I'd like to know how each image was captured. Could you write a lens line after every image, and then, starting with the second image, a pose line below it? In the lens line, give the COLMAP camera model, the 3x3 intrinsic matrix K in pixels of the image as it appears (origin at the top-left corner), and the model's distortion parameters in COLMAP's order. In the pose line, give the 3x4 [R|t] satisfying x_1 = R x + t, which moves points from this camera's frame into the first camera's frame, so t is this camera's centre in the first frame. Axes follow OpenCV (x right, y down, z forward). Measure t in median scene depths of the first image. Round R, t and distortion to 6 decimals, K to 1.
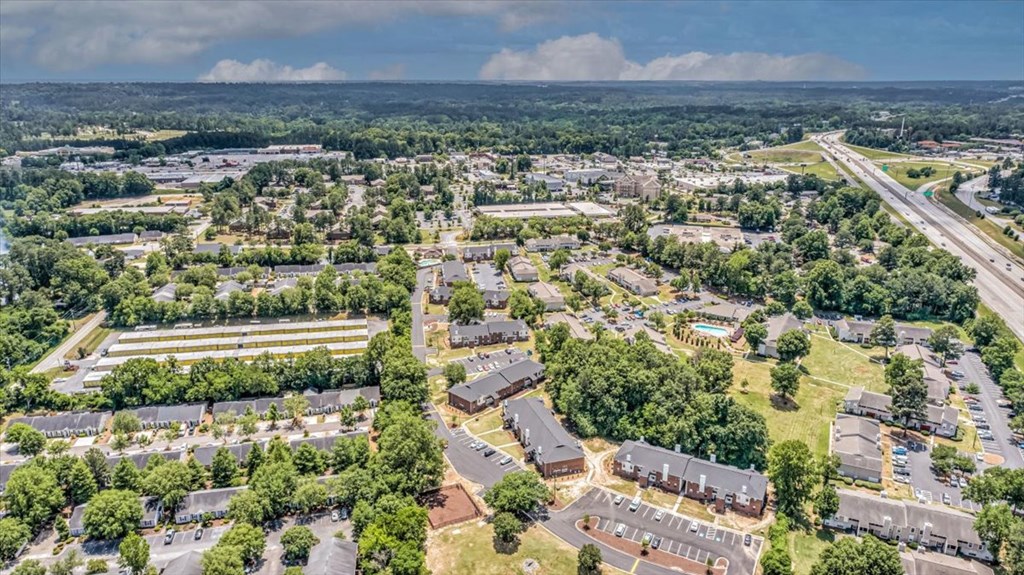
lens RADIAL K [[681.3, 0, 512.0], [0, 681.3, 287.5], [0, 0, 1]] dist [-0.001565, 0.007365]
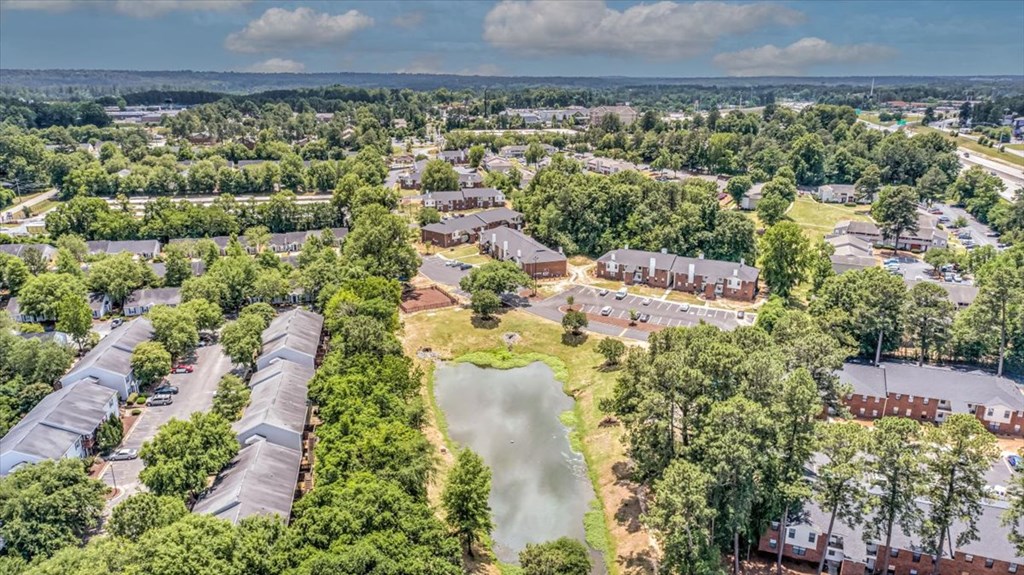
lens RADIAL K [[681.3, 0, 512.0], [0, 681.3, 287.5], [0, 0, 1]] dist [-0.001565, 0.007365]
pose [[0.999222, -0.015234, 0.036364, -0.003864], [0.015171, 0.999883, 0.002014, 0.265810], [-0.036391, -0.001461, 0.999337, 0.054805]]
